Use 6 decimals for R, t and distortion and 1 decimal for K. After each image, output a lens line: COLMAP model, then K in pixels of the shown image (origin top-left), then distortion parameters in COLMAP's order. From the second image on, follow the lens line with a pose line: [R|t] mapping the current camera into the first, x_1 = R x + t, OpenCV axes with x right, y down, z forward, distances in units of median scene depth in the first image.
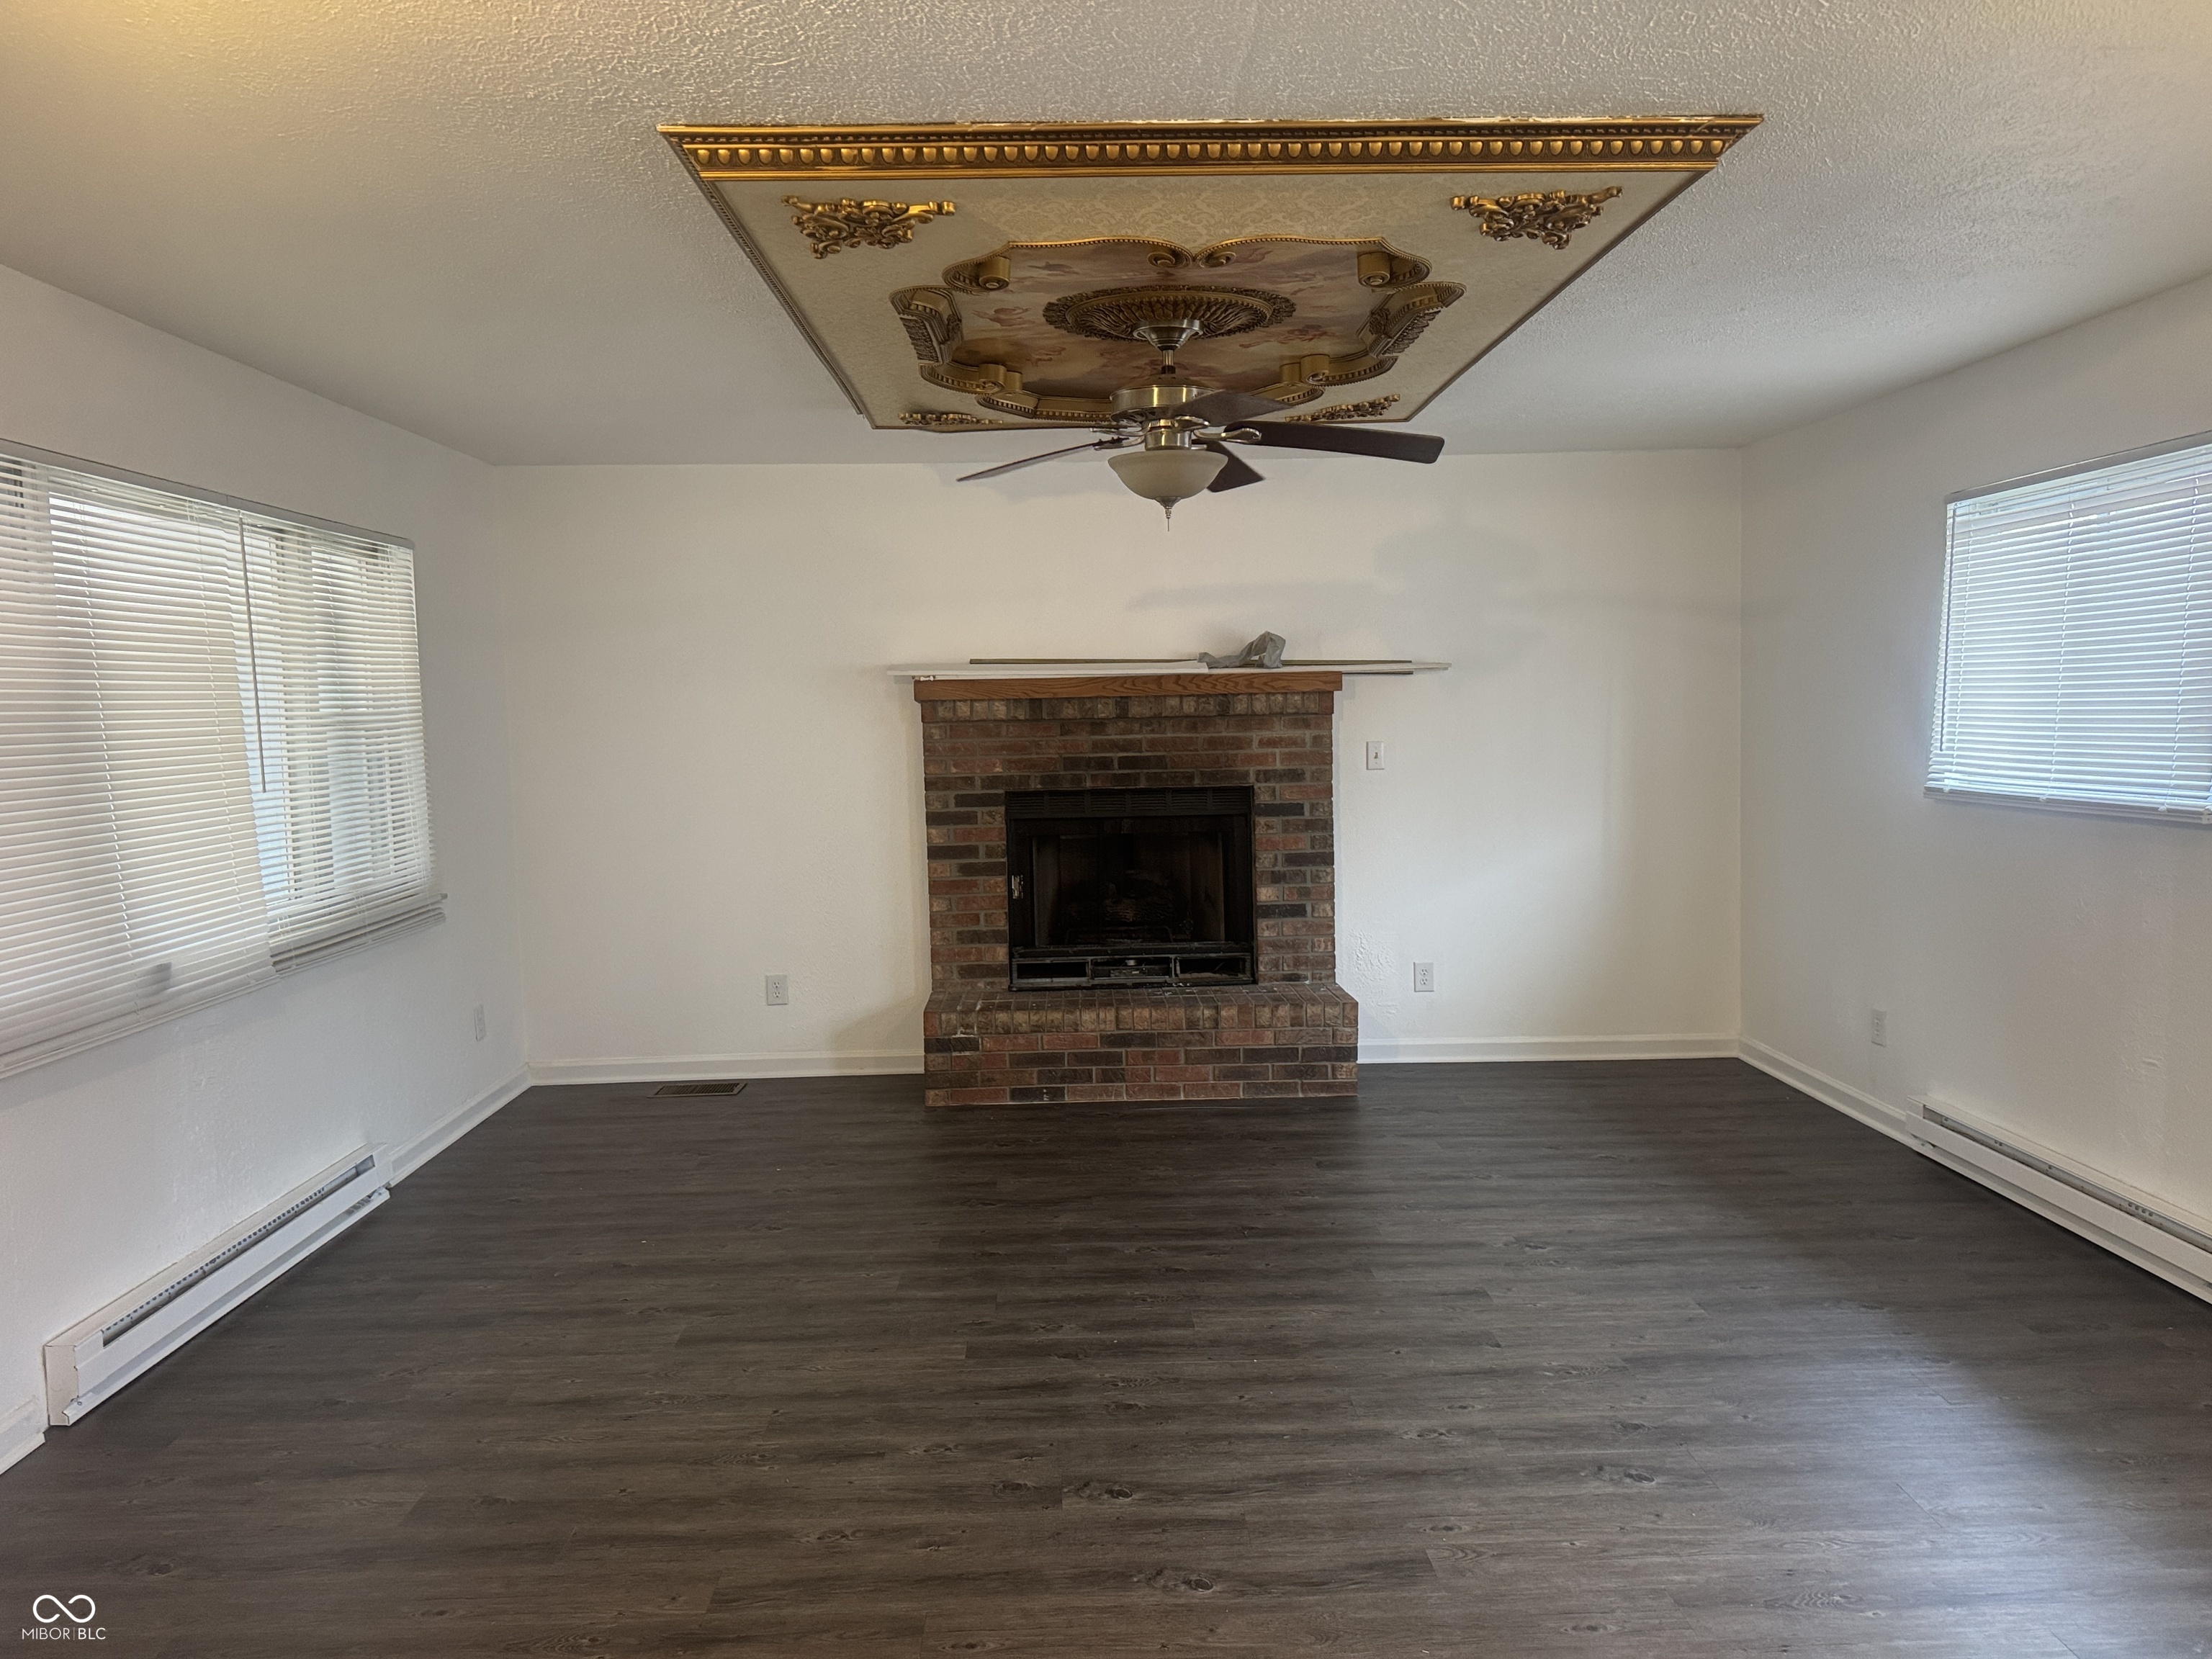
lens RADIAL K [[1532.9, 0, 1109.0], [0, 1532.9, 821.1], [0, 0, 1]] dist [0.085921, -0.002778]
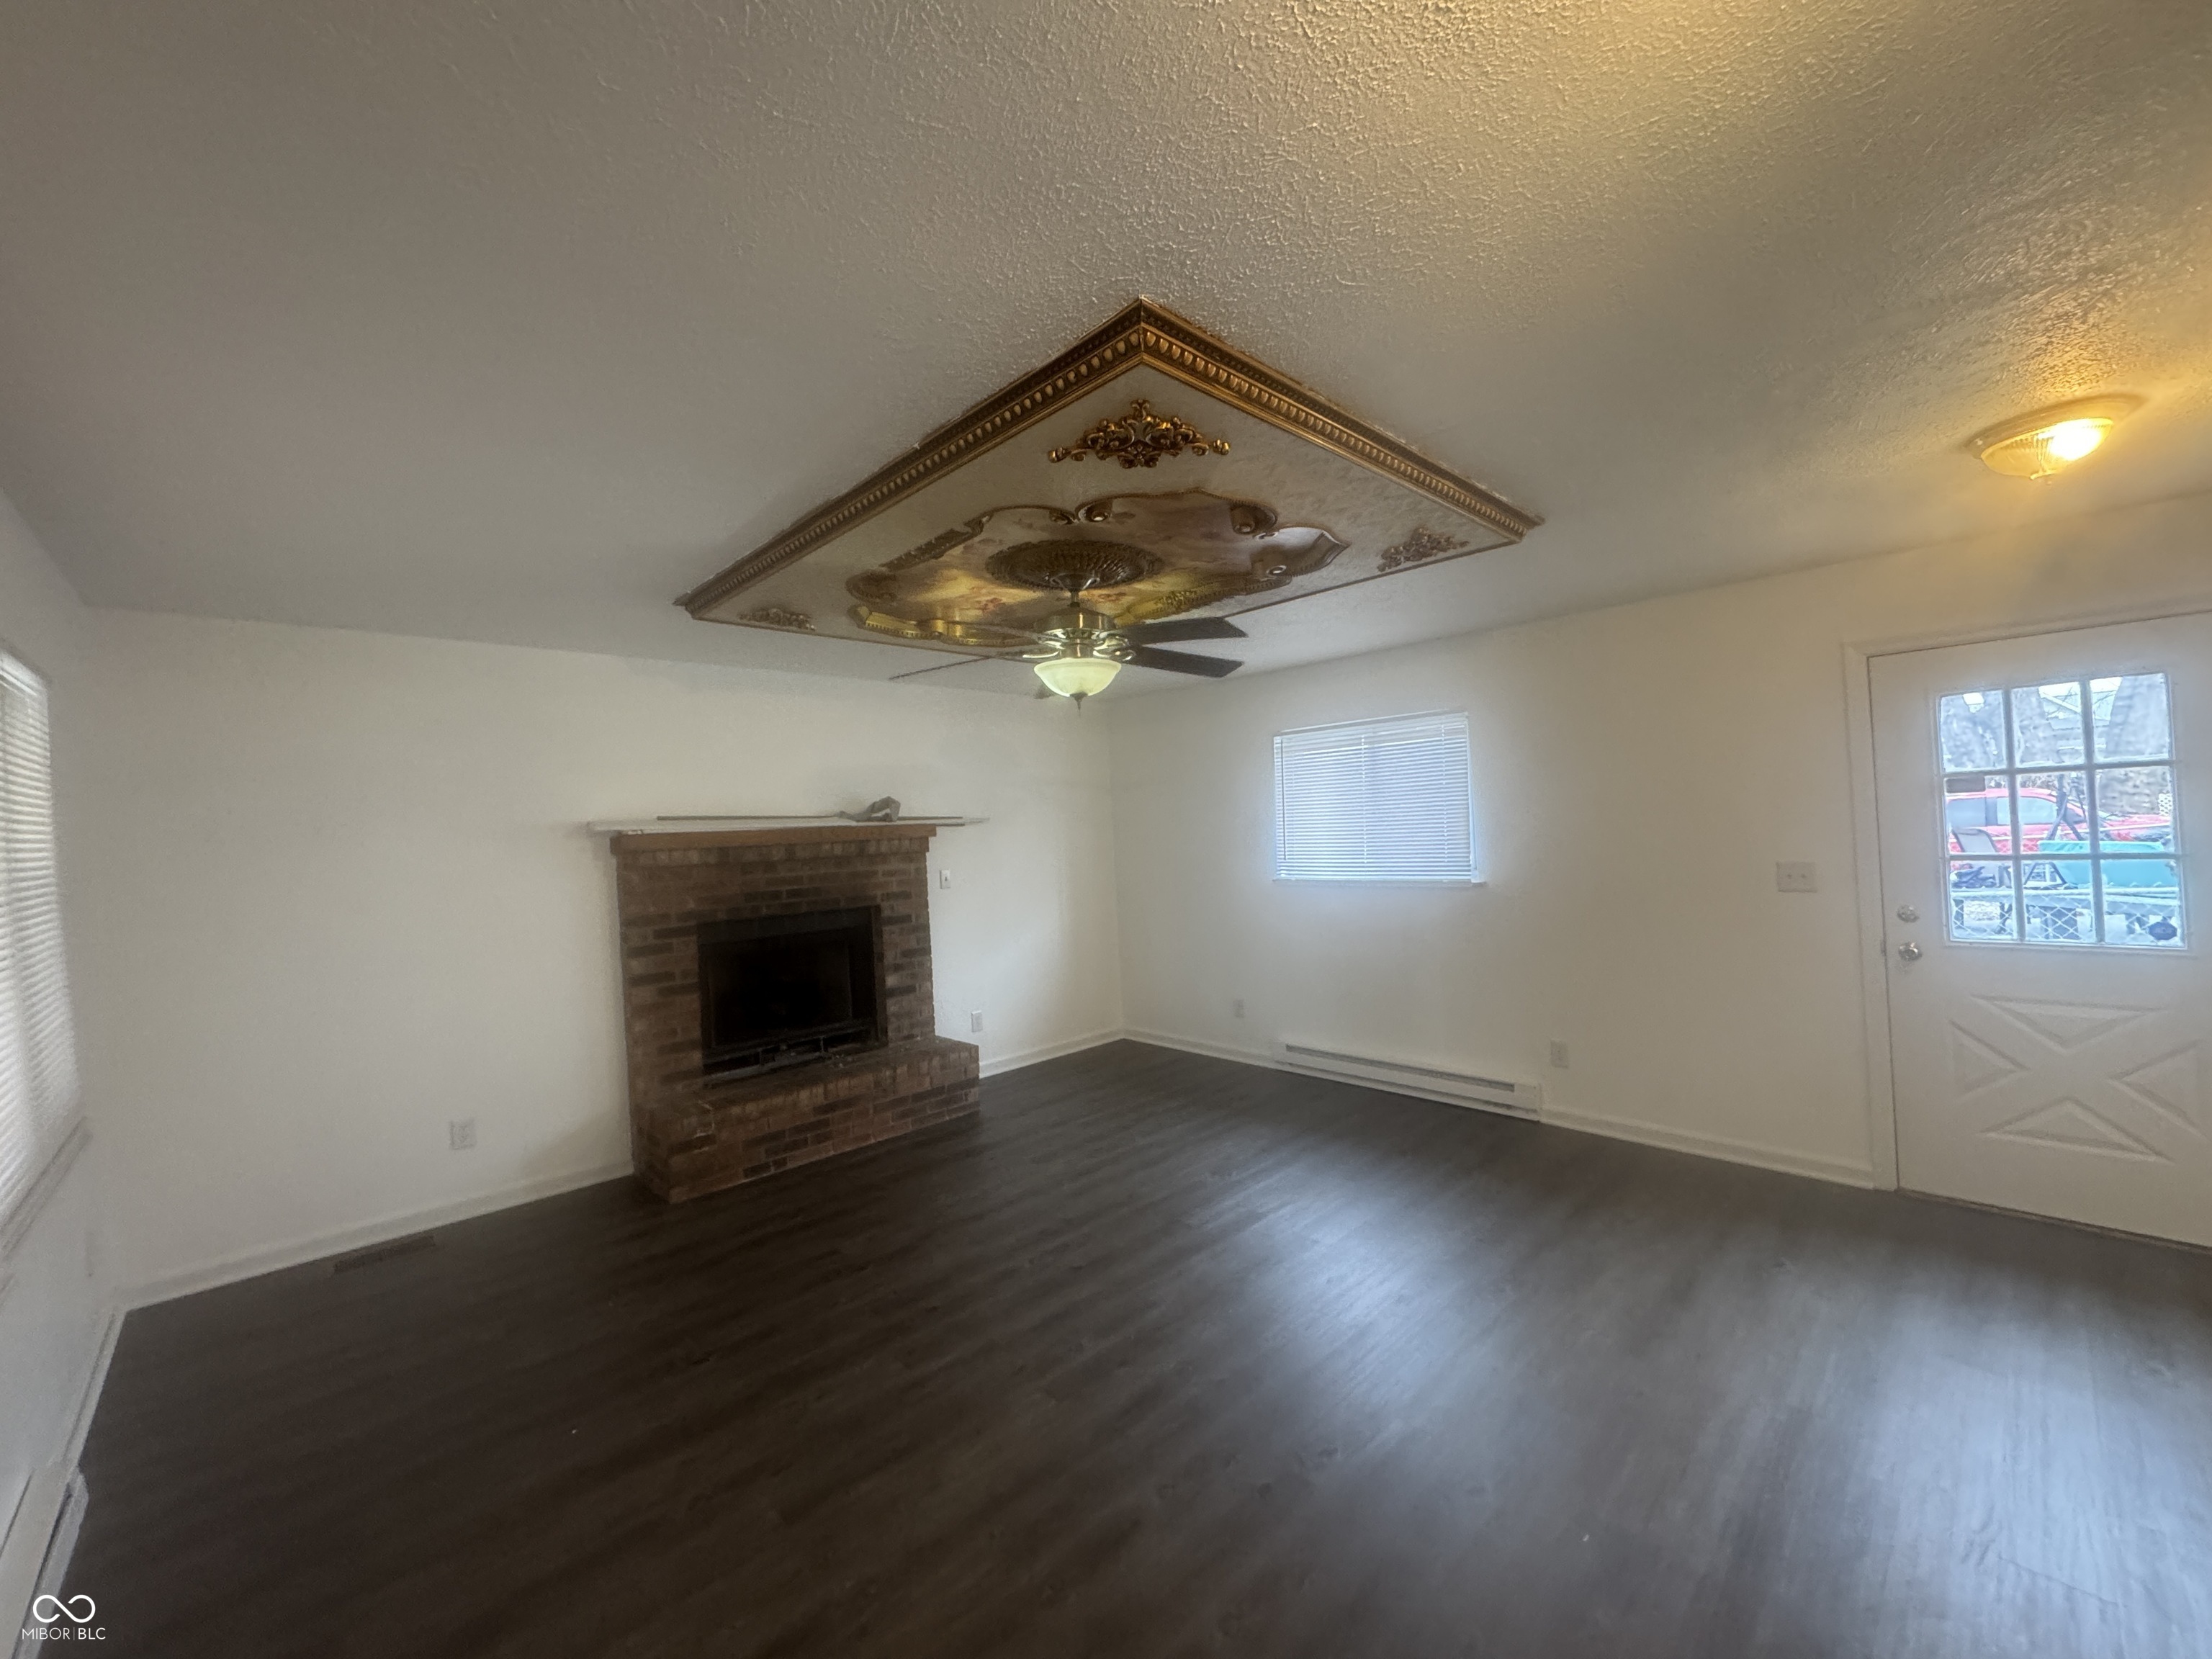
lens RADIAL K [[882.6, 0, 1102.8], [0, 882.6, 827.2], [0, 0, 1]] dist [0.013713, 0.000128]
pose [[0.749520, -0.012237, 0.661868, -0.291531], [0.078892, 0.994355, -0.070955, -0.020003], [-0.657263, 0.105399, 0.746255, 0.251158]]
